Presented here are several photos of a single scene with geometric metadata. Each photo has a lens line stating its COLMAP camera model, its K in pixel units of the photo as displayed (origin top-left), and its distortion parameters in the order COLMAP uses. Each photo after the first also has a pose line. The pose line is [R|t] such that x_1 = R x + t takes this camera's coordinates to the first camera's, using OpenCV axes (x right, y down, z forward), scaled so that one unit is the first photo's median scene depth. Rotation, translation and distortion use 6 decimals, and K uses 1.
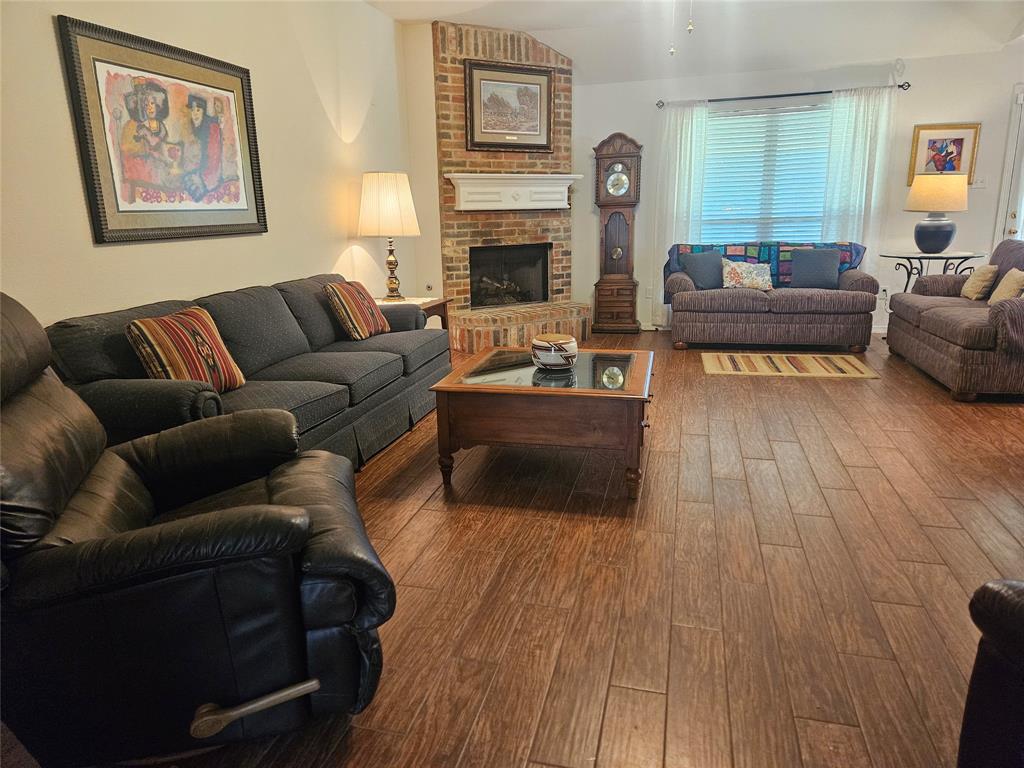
lens RADIAL K [[686.7, 0, 512.0], [0, 686.7, 384.0], [0, 0, 1]] dist [0.091722, -0.081085]
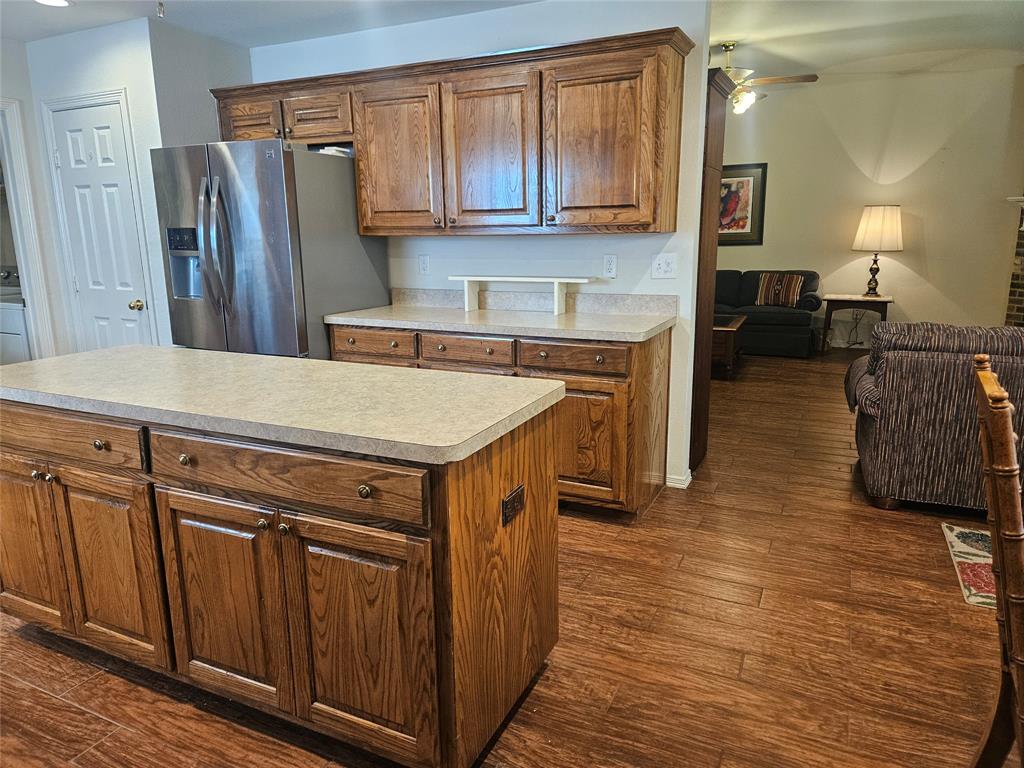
lens RADIAL K [[686.7, 0, 508.2], [0, 686.7, 375.8], [0, 0, 1]] dist [0.090438, -0.075163]
pose [[-0.196541, 0.228315, -0.953543, 1.141849], [-0.221219, 0.937110, 0.269978, -0.162500], [0.955214, 0.264003, -0.133673, 0.460582]]
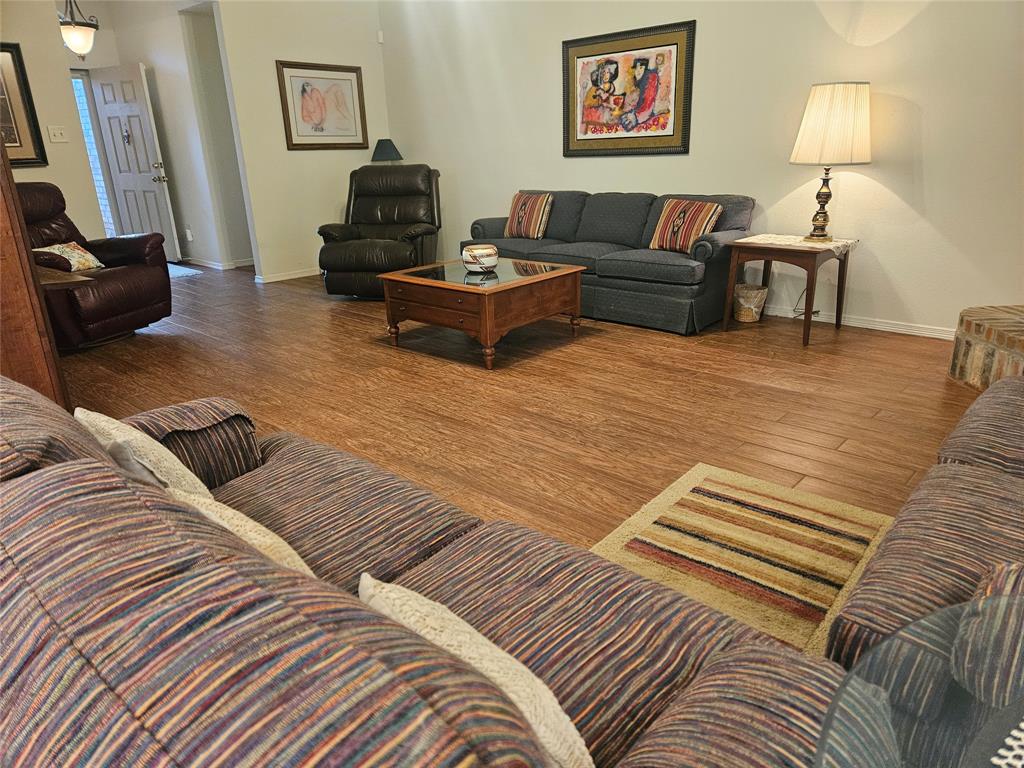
lens RADIAL K [[686.7, 0, 512.0], [0, 686.7, 384.0], [0, 0, 1]] dist [0.091722, -0.081085]
pose [[-0.465613, 0.323448, -0.823763, 0.660340], [-0.181490, 0.876136, 0.446595, -0.241581], [0.866179, 0.357446, -0.349238, 0.888151]]
